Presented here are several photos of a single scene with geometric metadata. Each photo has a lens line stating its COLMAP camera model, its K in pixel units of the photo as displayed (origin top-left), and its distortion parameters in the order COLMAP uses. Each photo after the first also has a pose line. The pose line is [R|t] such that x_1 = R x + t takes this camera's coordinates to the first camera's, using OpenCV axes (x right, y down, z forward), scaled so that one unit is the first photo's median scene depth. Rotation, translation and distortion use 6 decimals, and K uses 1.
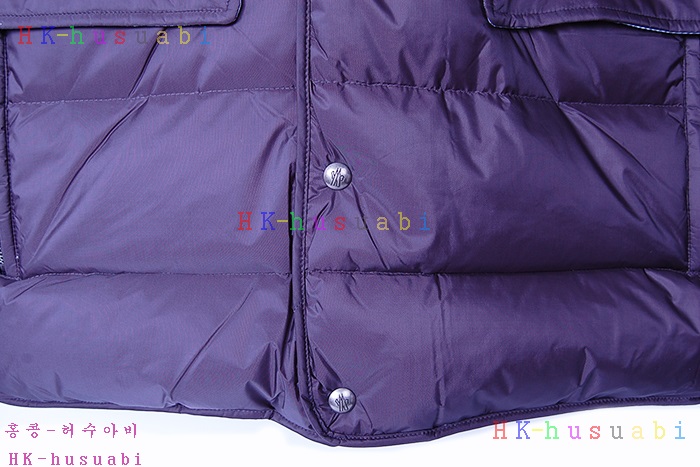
lens RADIAL K [[766.0, 0, 351.6], [0, 766.0, 234.2], [0, 0, 1]] dist [0.017946, 0.000000]
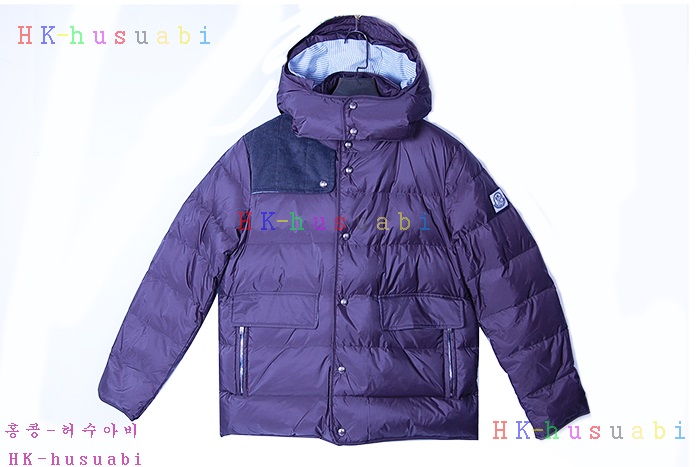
lens RADIAL K [[858.0, 0, 350.7], [0, 858.0, 227.4], [0, 0, 1]] dist [-0.012400, 0.000000]
pose [[0.999760, 0.019347, 0.010261, -0.030855], [-0.017417, 0.986470, -0.163013, -0.077939], [-0.013276, 0.162795, 0.986571, -3.149888]]
